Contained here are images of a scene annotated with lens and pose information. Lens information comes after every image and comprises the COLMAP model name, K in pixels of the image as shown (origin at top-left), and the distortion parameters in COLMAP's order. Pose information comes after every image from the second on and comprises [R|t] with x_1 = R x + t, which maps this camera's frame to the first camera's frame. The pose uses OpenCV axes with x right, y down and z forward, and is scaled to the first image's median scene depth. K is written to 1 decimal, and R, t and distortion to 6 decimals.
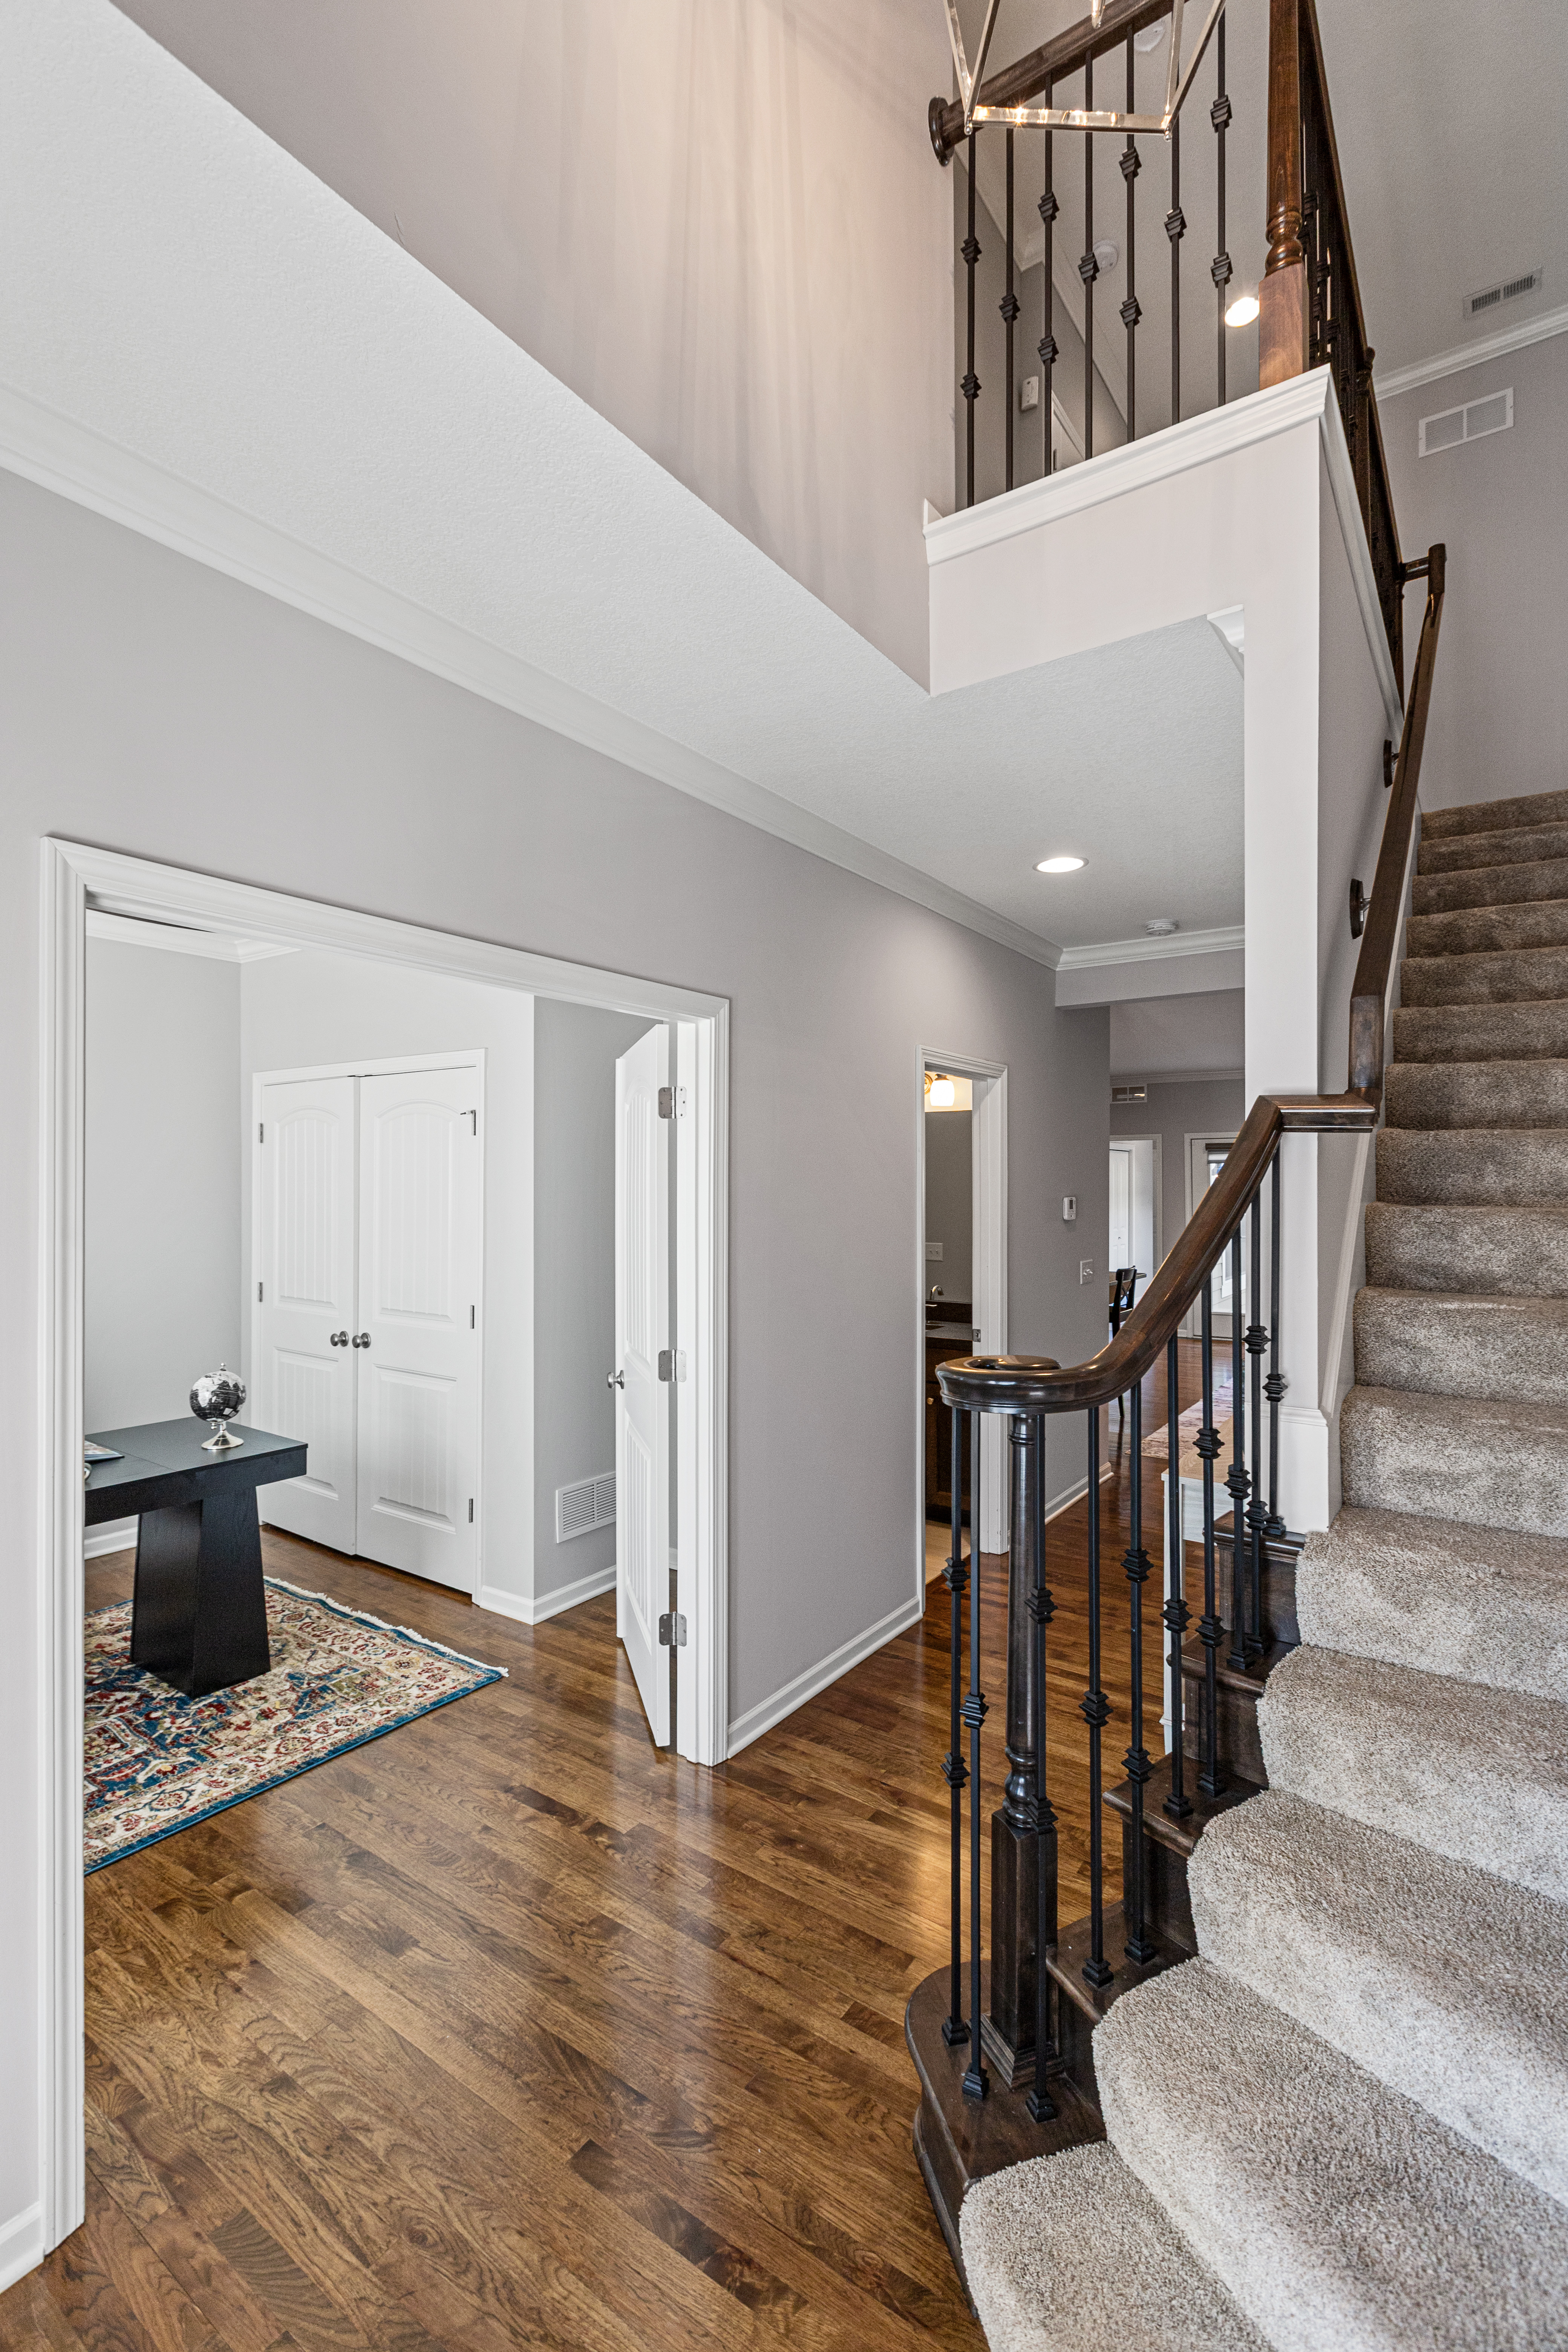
lens RADIAL K [[1053.6, 0, 784.0], [0, 1053.6, 1176.0], [0, 0, 1]] dist [0.000803, 0.000128]
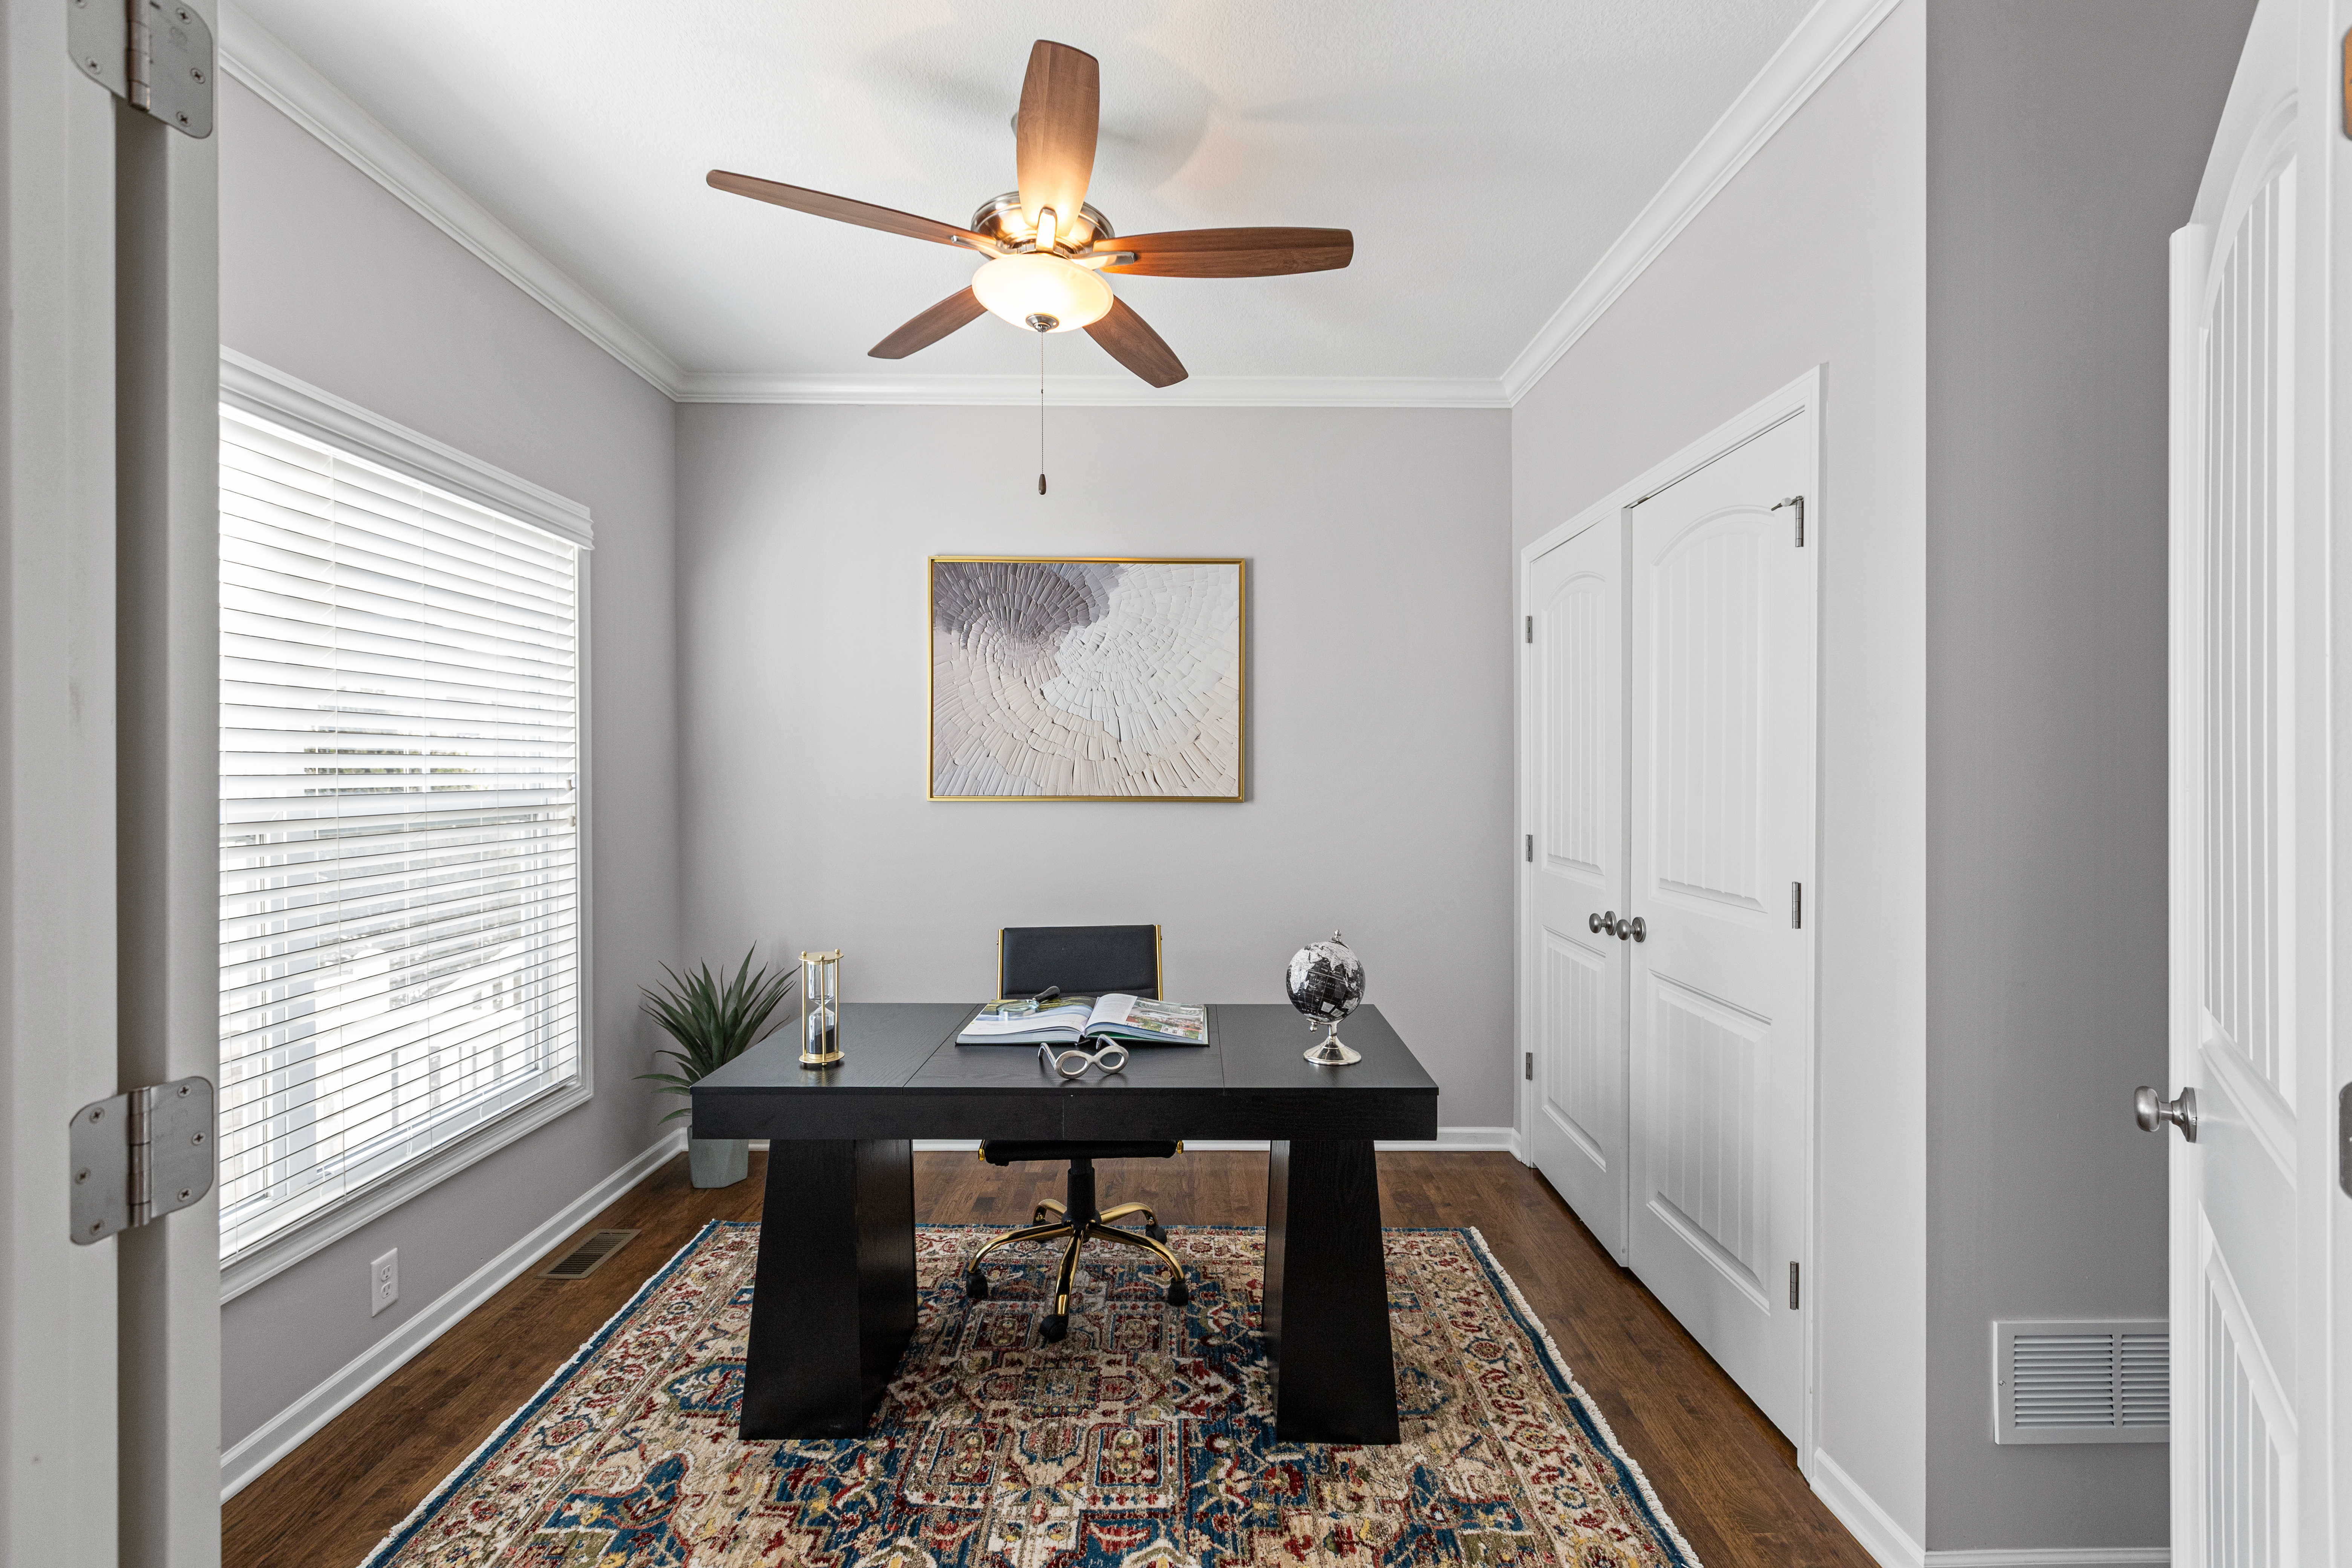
lens RADIAL K [[1053.6, 0, 1173.8], [0, 1053.6, 773.1], [0, 0, 1]] dist [0.000803, 0.000128]
pose [[0.577469, 0.000168, -0.816412, -0.062838], [0.006210, 0.999970, 0.004598, 0.075734], [0.816389, -0.007726, 0.577451, 0.533783]]
